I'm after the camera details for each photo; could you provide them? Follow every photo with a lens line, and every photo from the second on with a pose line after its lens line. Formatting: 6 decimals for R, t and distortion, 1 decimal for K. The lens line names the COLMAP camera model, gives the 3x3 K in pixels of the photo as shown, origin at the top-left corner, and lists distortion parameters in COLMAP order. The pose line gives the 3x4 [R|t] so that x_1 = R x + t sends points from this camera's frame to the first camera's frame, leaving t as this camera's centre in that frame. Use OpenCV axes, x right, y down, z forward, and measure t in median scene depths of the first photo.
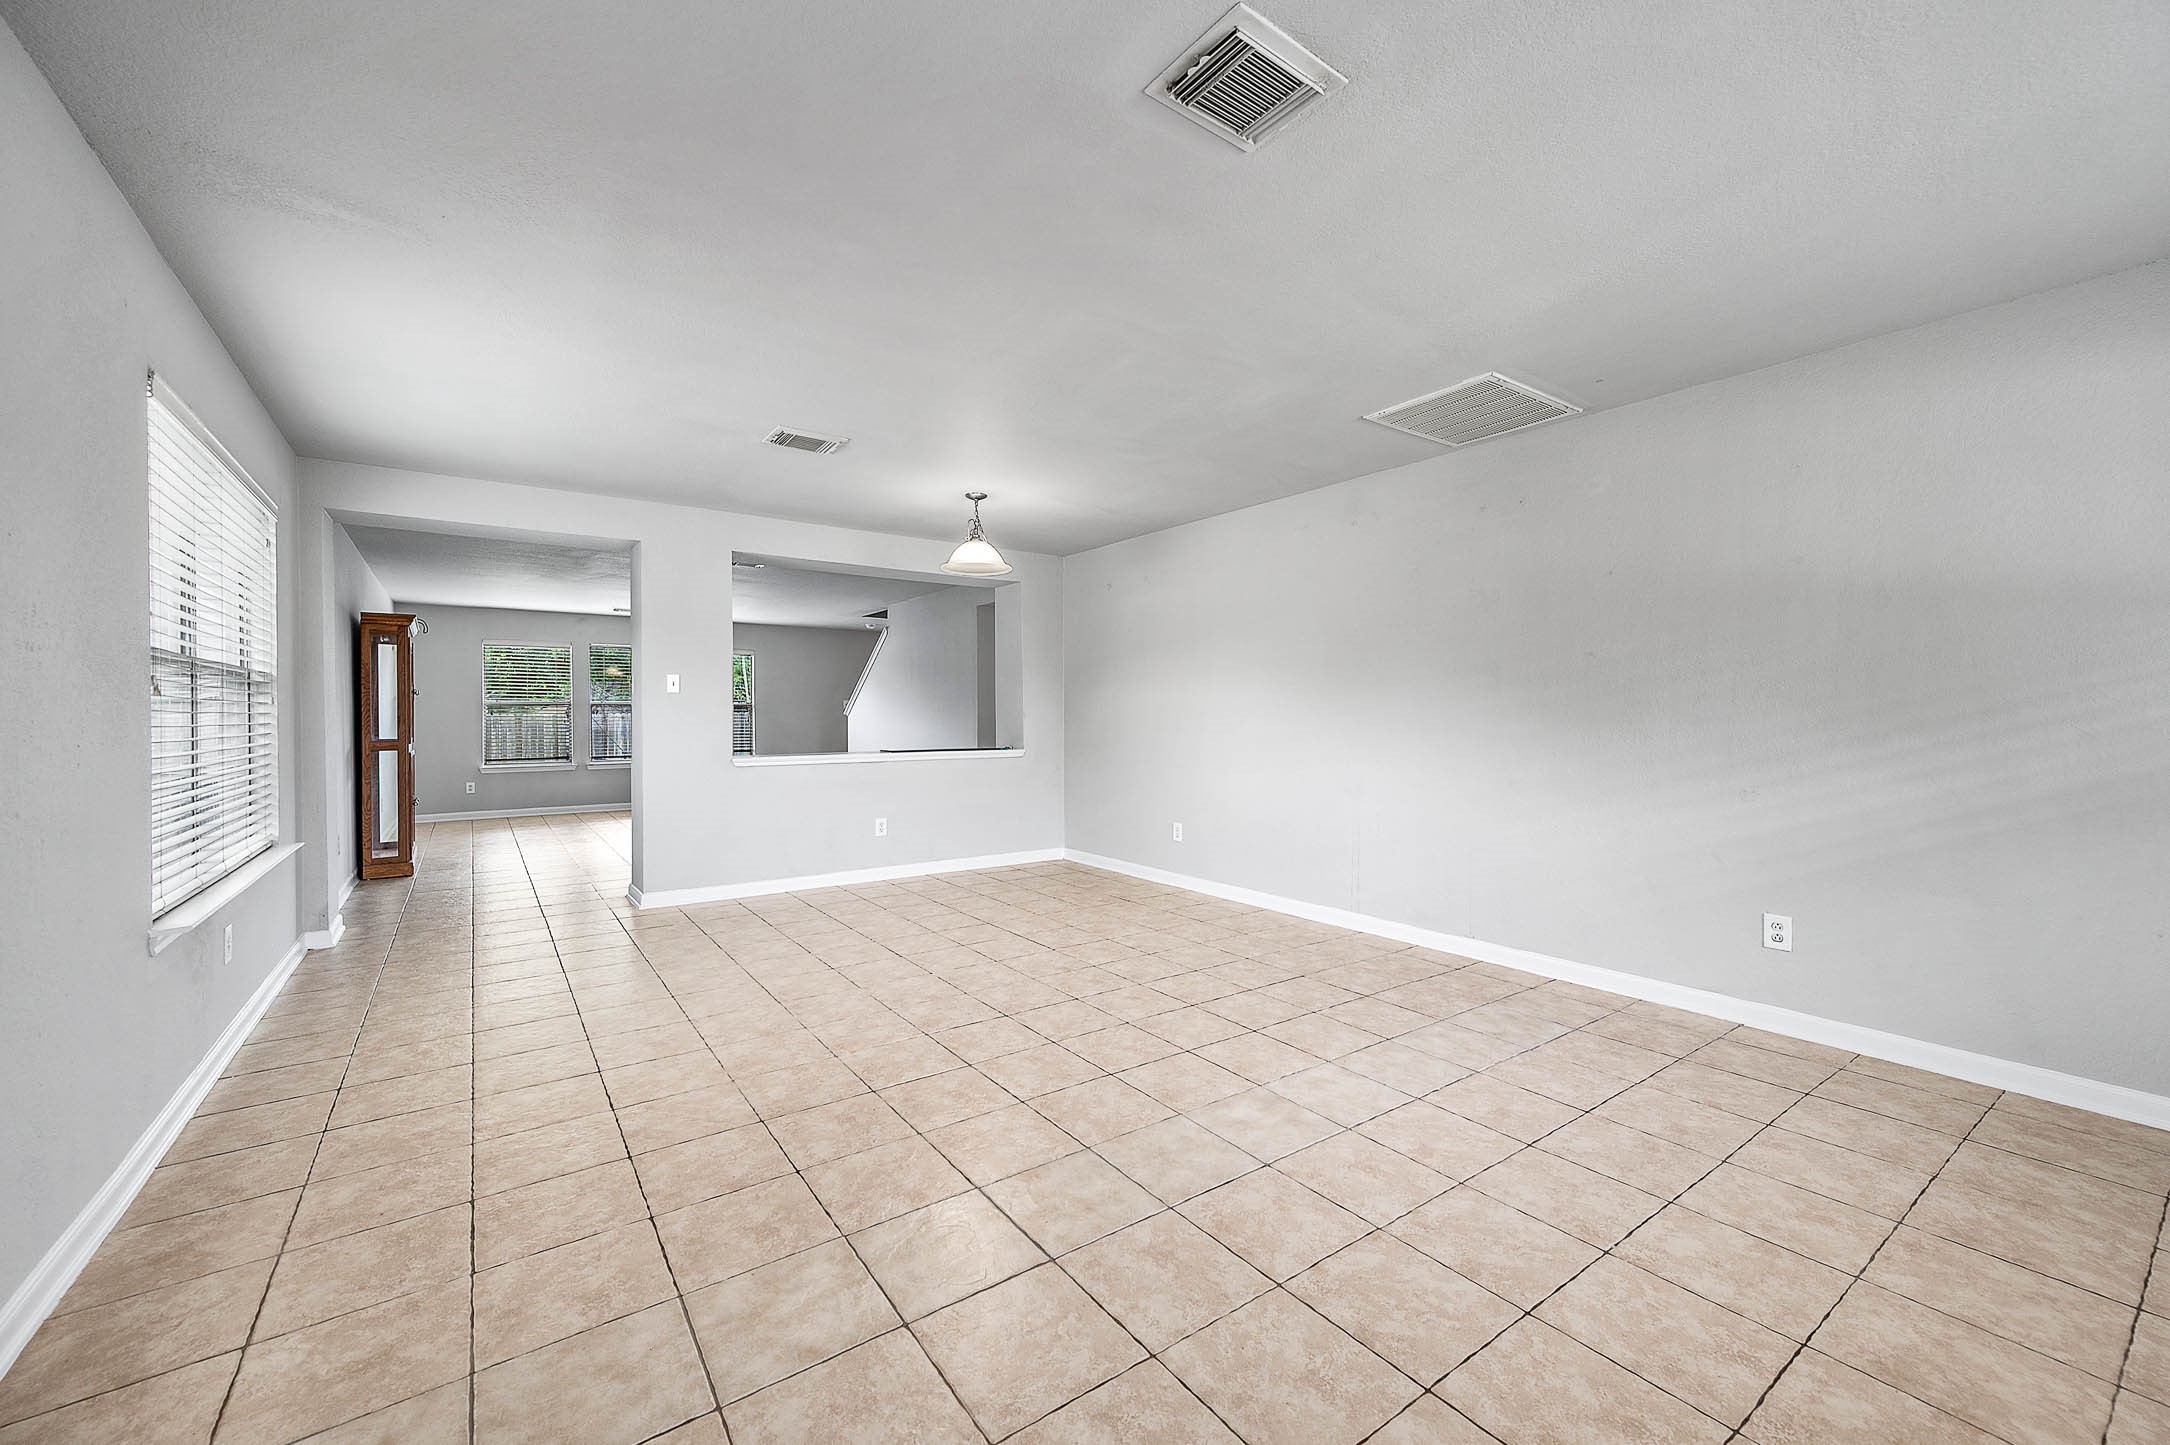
lens RADIAL K [[850.9, 0, 1083.8], [0, 850.9, 719.6], [0, 0, 1]] dist [0.011592, 0.000307]
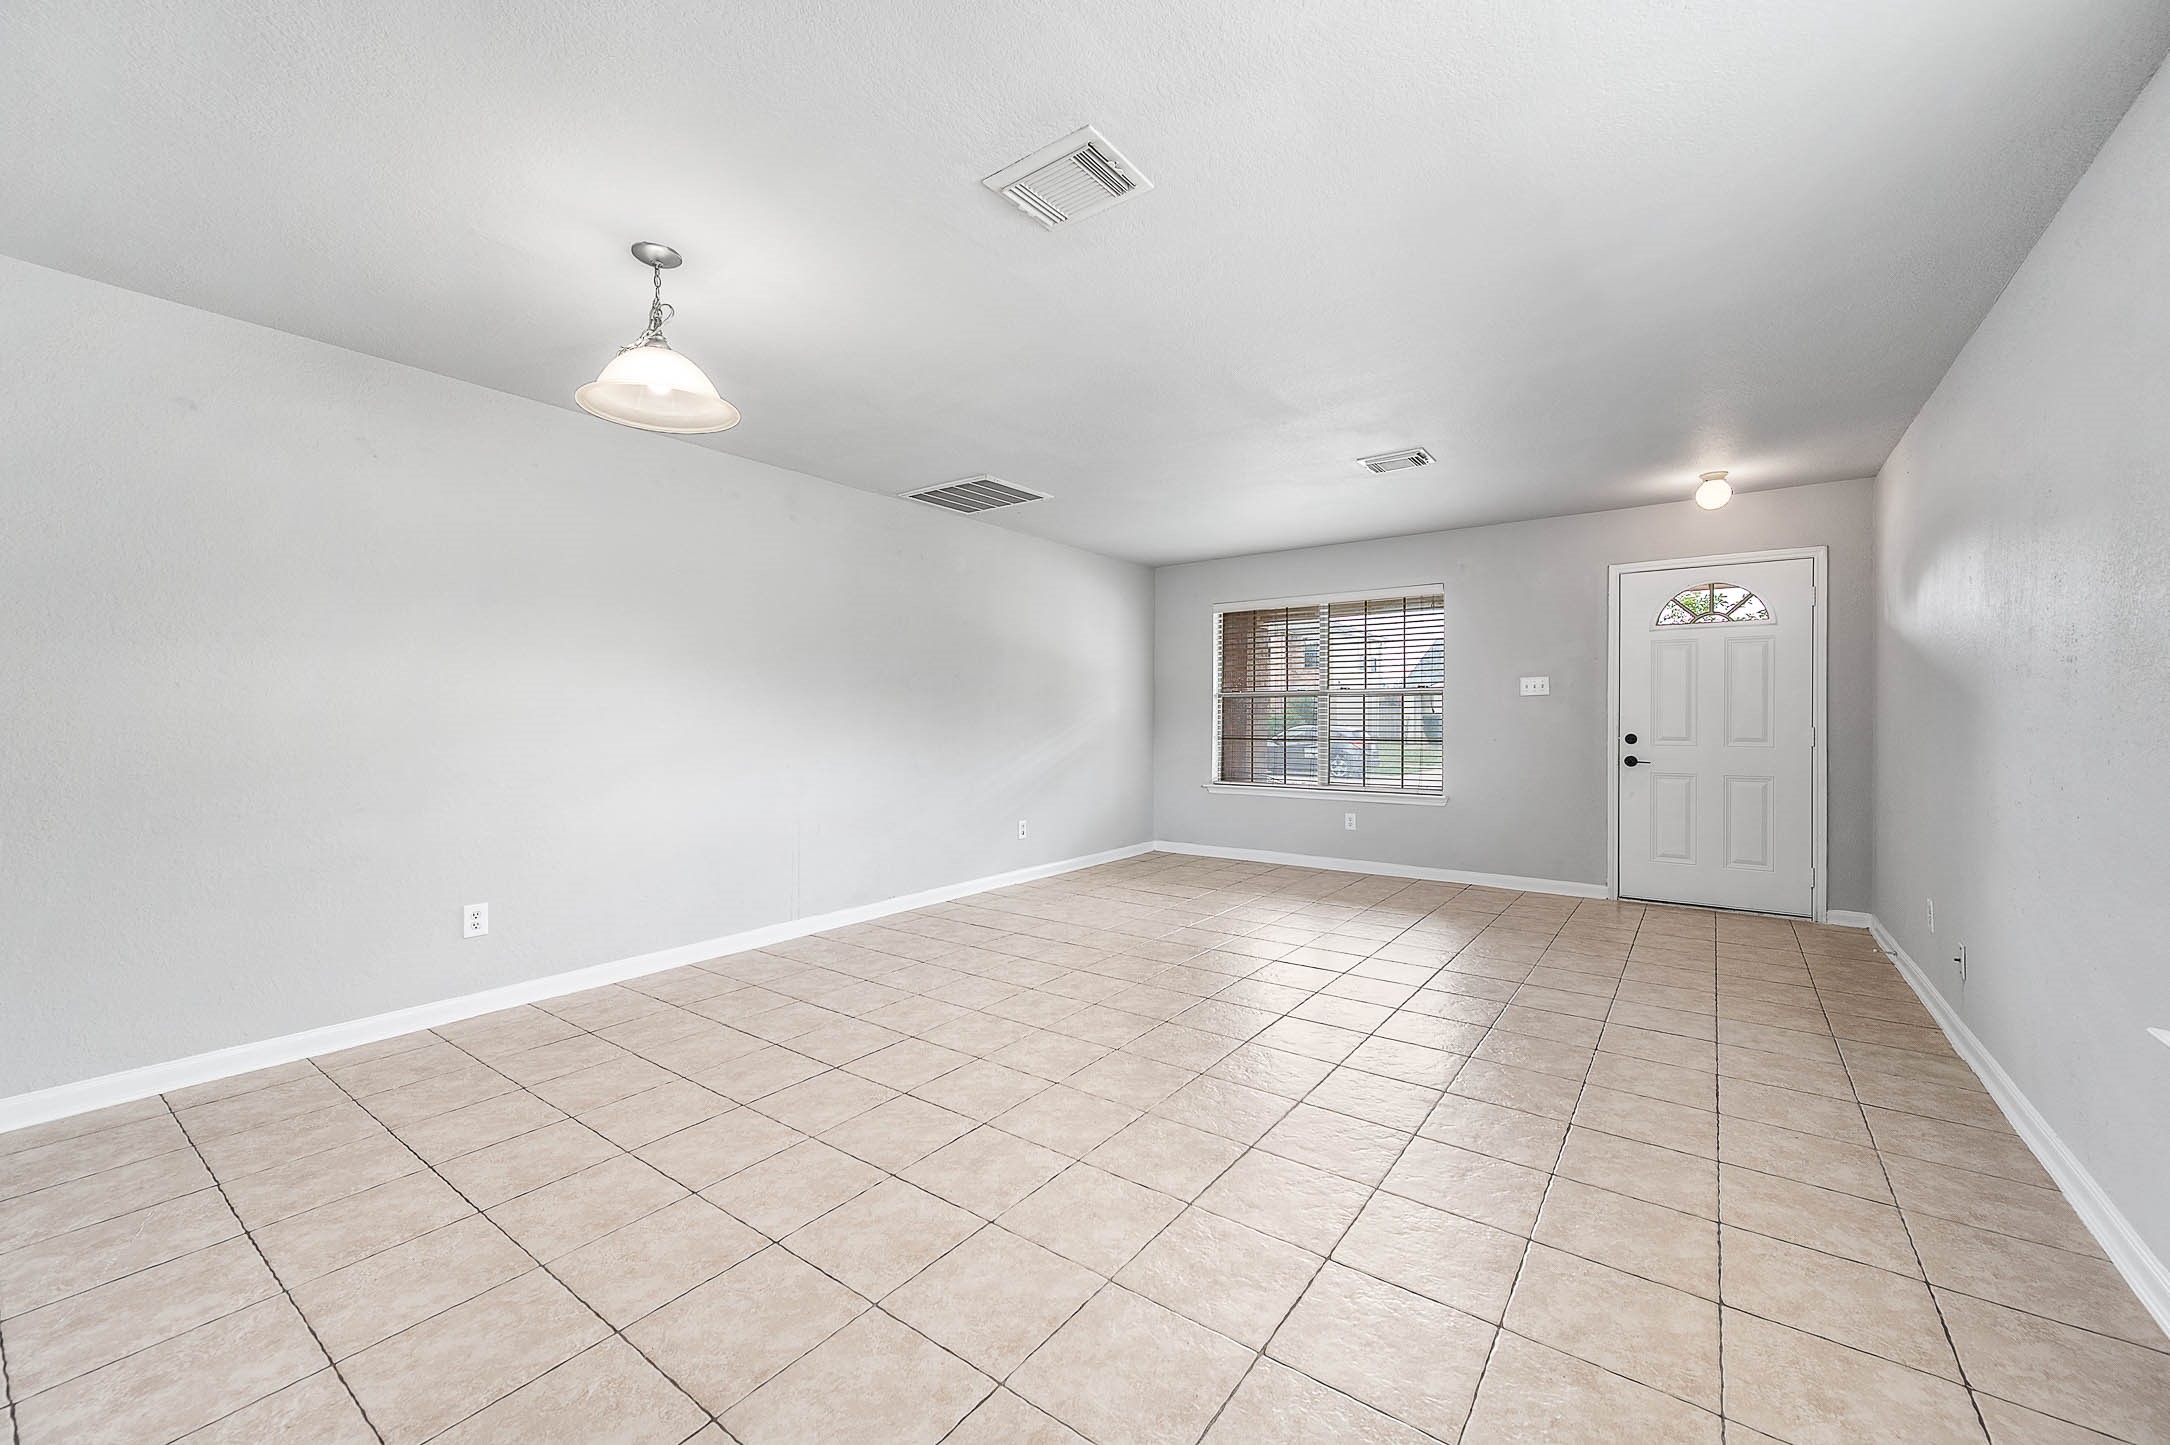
lens RADIAL K [[851.5, 0, 1077.1], [0, 851.5, 733.9], [0, 0, 1]] dist [0.003824, 0.003091]
pose [[-0.303584, -0.017313, 0.952647, -0.889385], [0.006970, 0.999768, 0.020390, -0.003964], [-0.952779, 0.012831, -0.303393, 1.252310]]
